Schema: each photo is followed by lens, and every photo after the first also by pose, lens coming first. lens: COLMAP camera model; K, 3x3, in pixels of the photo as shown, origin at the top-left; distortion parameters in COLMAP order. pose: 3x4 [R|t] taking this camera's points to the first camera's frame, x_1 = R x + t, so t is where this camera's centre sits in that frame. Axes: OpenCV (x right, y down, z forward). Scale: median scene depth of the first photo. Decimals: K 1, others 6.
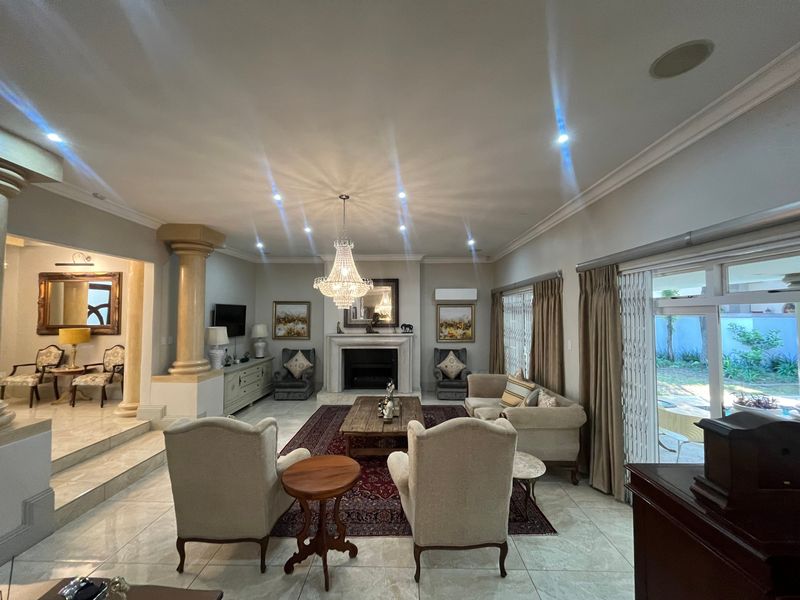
lens RADIAL K [[322.4, 0, 397.4], [0, 322.4, 303.7], [0, 0, 1]] dist [-0.005458, 0.000987]
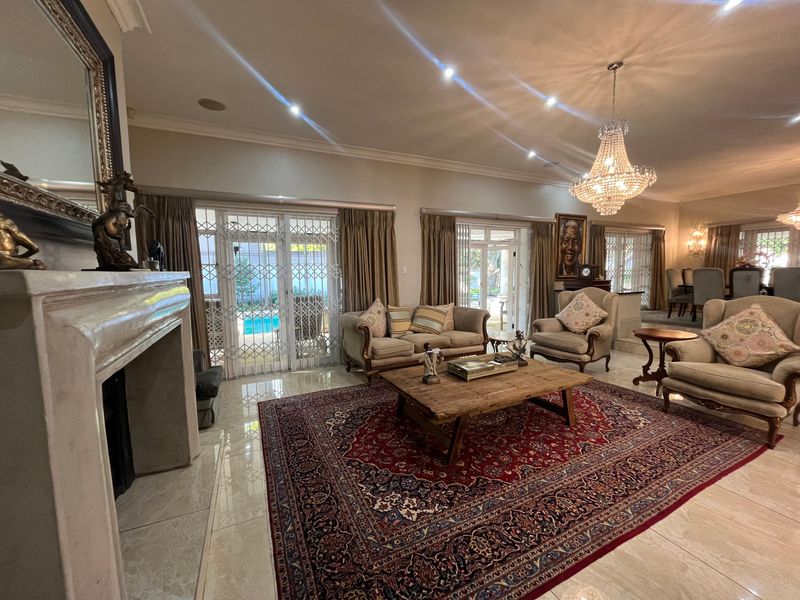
lens RADIAL K [[322.4, 0, 395.0], [0, 322.4, 301.6], [0, 0, 1]] dist [-0.005458, 0.000987]
pose [[-0.442710, -0.073596, 0.893640, -0.331765], [-0.015029, 0.997095, 0.074670, 0.091425], [-0.896539, 0.019626, -0.442530, 0.918713]]
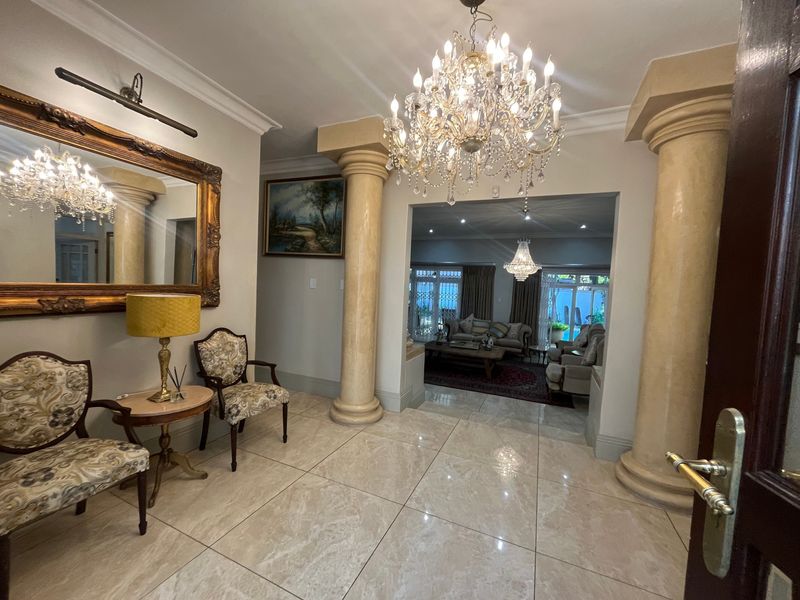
lens RADIAL K [[322.4, 0, 395.6], [0, 322.4, 302.7], [0, 0, 1]] dist [-0.005458, 0.000987]
pose [[0.389893, -0.034456, 0.920215, -0.960361], [-0.078410, 0.994428, 0.070456, 0.030327], [-0.917516, -0.099624, 0.385019, 0.469587]]
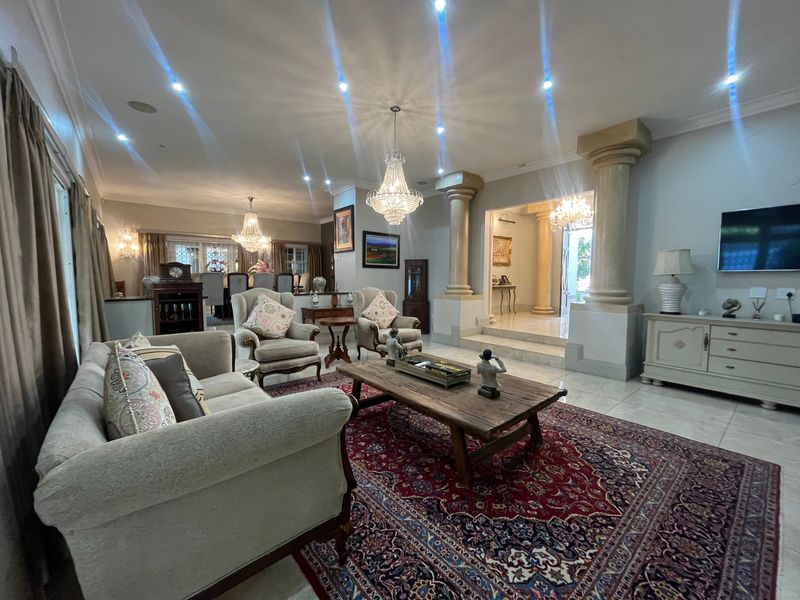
lens RADIAL K [[322.4, 0, 396.3], [0, 322.4, 302.8], [0, 0, 1]] dist [-0.005458, 0.000987]
pose [[-0.757413, 0.053516, -0.650739, 0.254549], [0.023010, 0.998204, 0.055309, 0.104622], [0.652531, 0.026918, -0.757284, 0.889404]]
